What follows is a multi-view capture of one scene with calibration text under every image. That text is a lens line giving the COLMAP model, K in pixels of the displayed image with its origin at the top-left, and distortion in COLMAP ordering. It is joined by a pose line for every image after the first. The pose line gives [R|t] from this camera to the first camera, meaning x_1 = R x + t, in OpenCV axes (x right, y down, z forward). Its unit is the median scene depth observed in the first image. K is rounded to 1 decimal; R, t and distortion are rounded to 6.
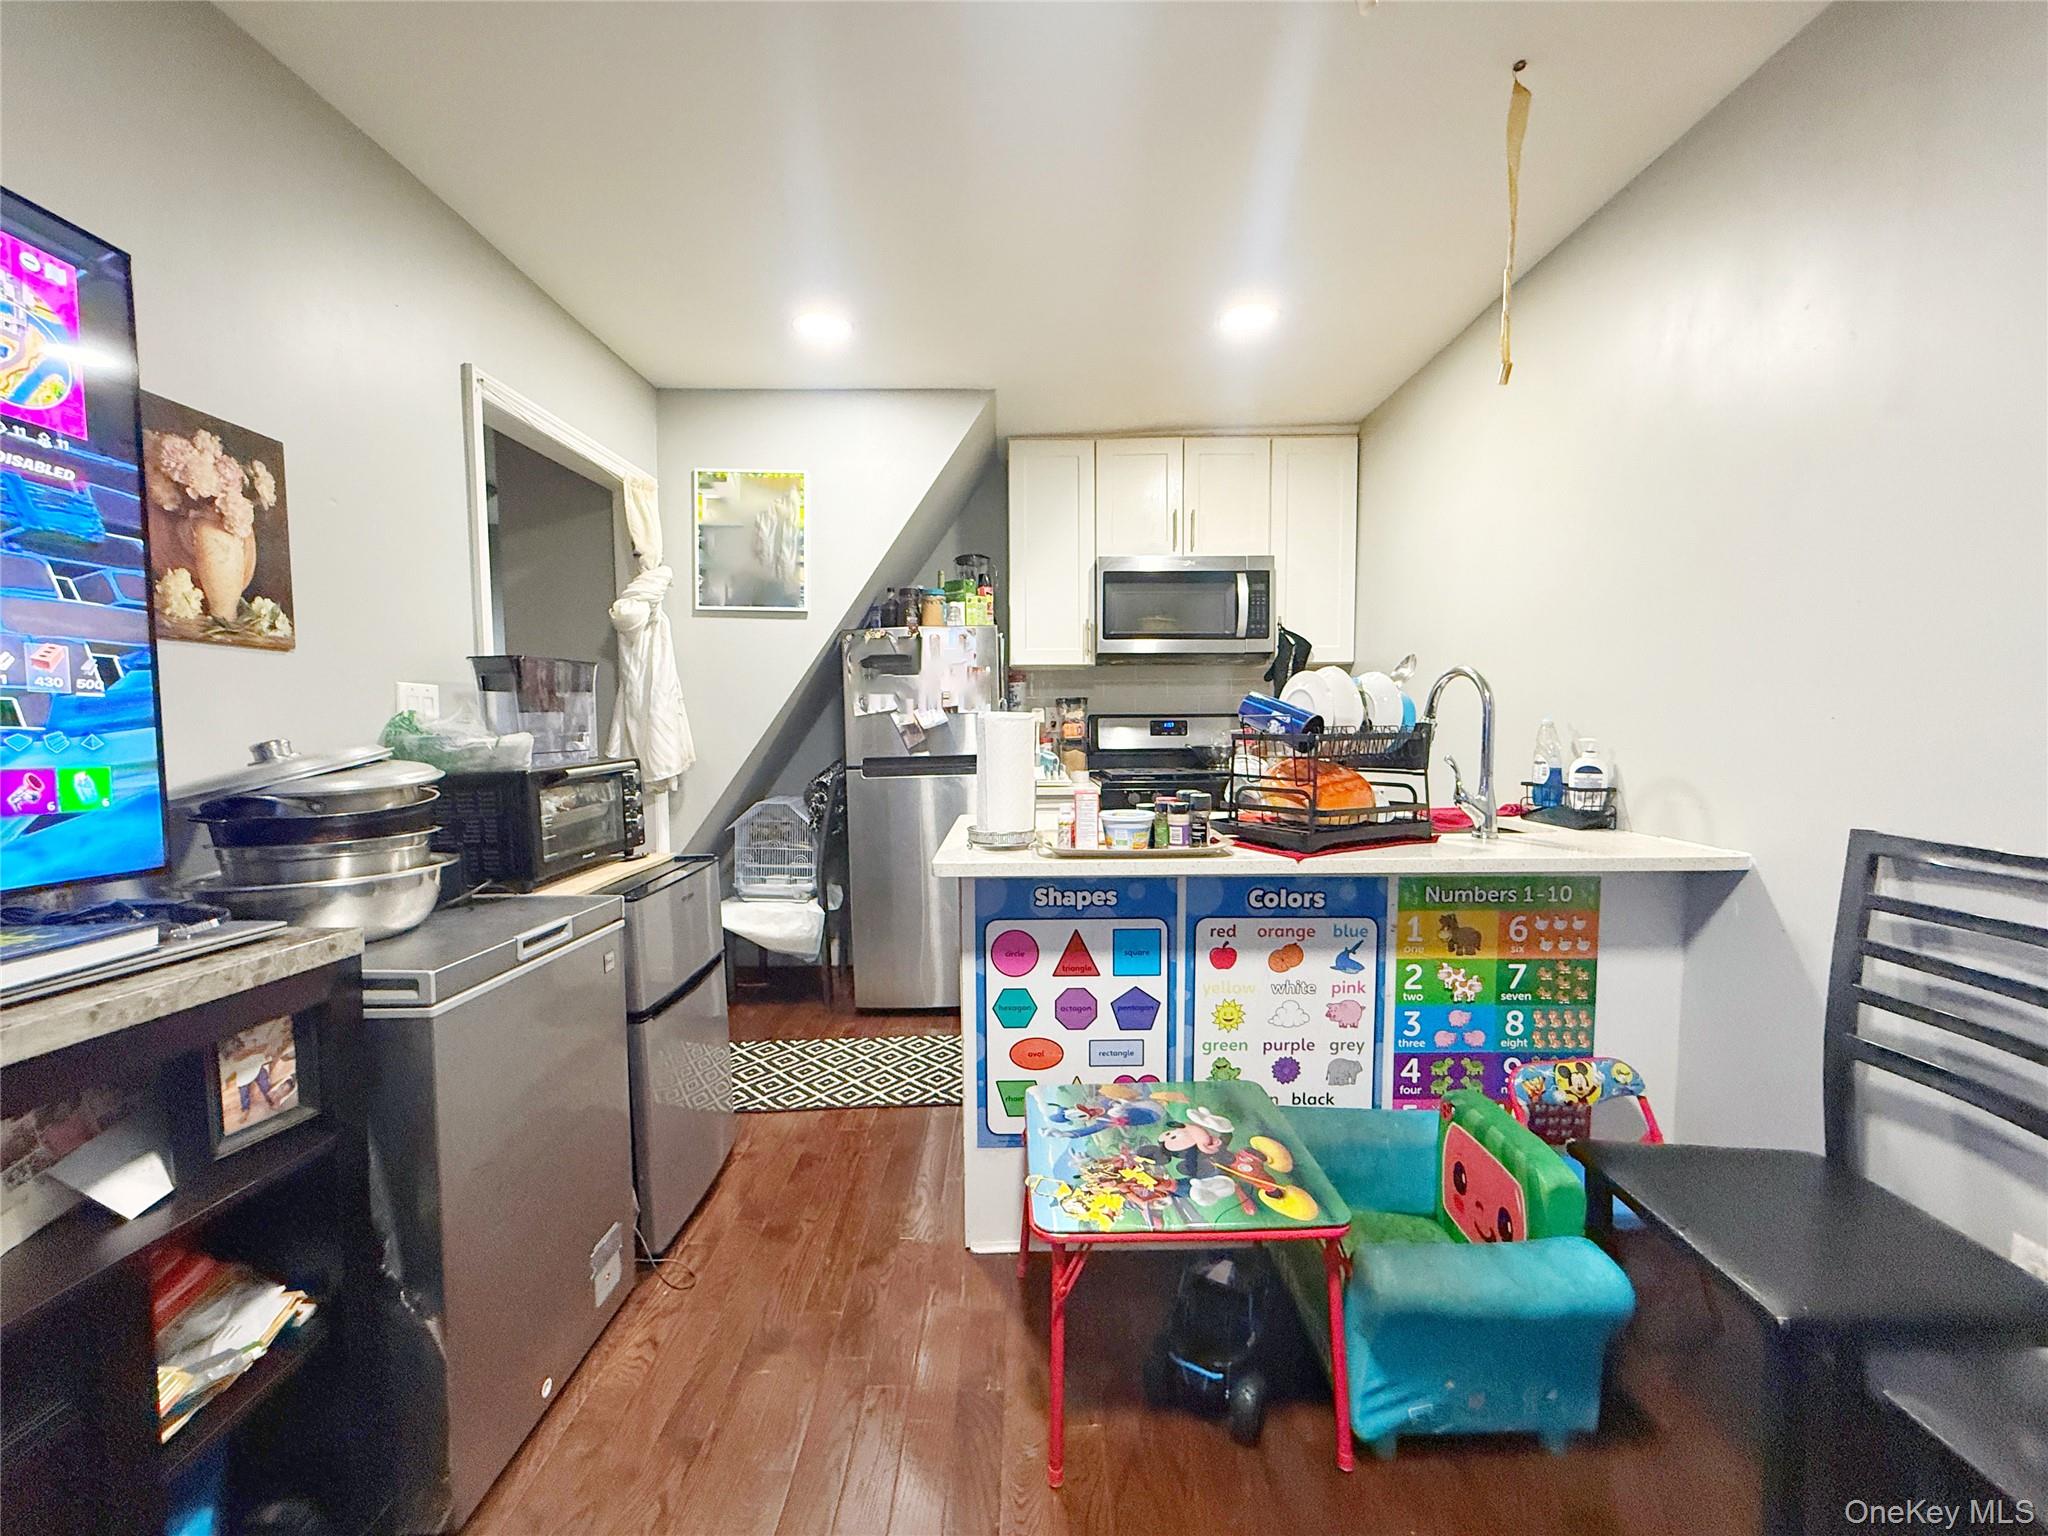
lens RADIAL K [[813.2, 0, 1021.3], [0, 813.2, 772.6], [0, 0, 1]] dist [-0.000884, 0.000511]
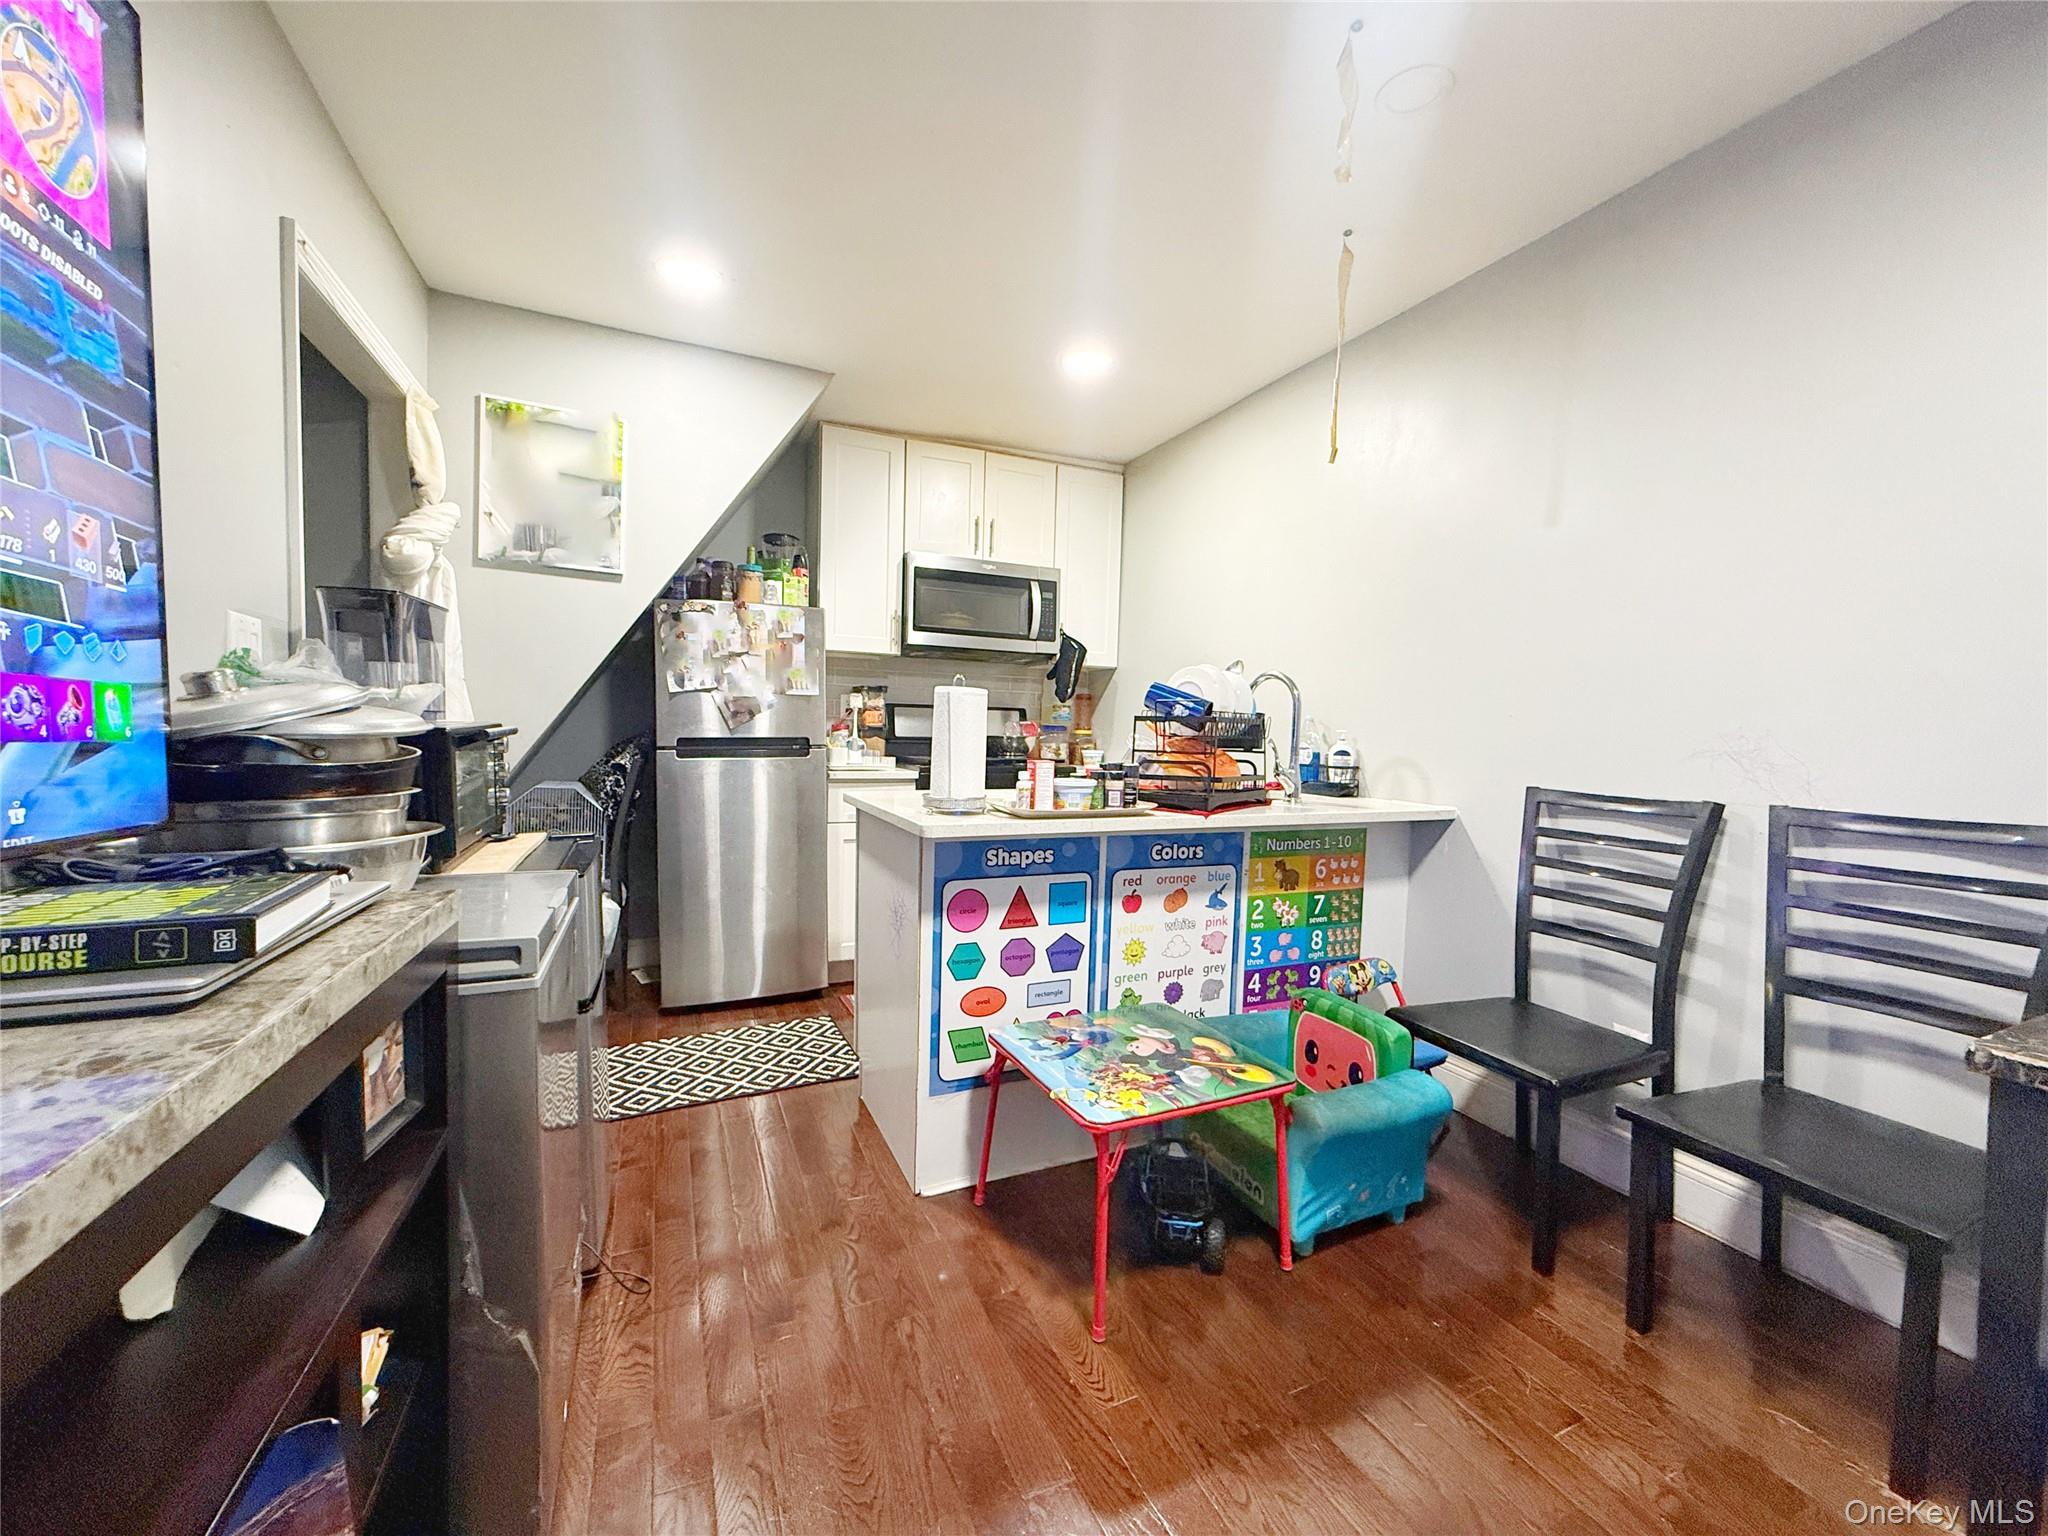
lens RADIAL K [[813.2, 0, 1021.5], [0, 813.2, 772.0], [0, 0, 1]] dist [-0.000884, 0.000511]
pose [[0.911675, 0.006930, 0.410855, -0.384451], [-0.005480, 0.999974, -0.004708, 0.041581], [-0.410877, 0.002041, 0.911689, -0.018770]]
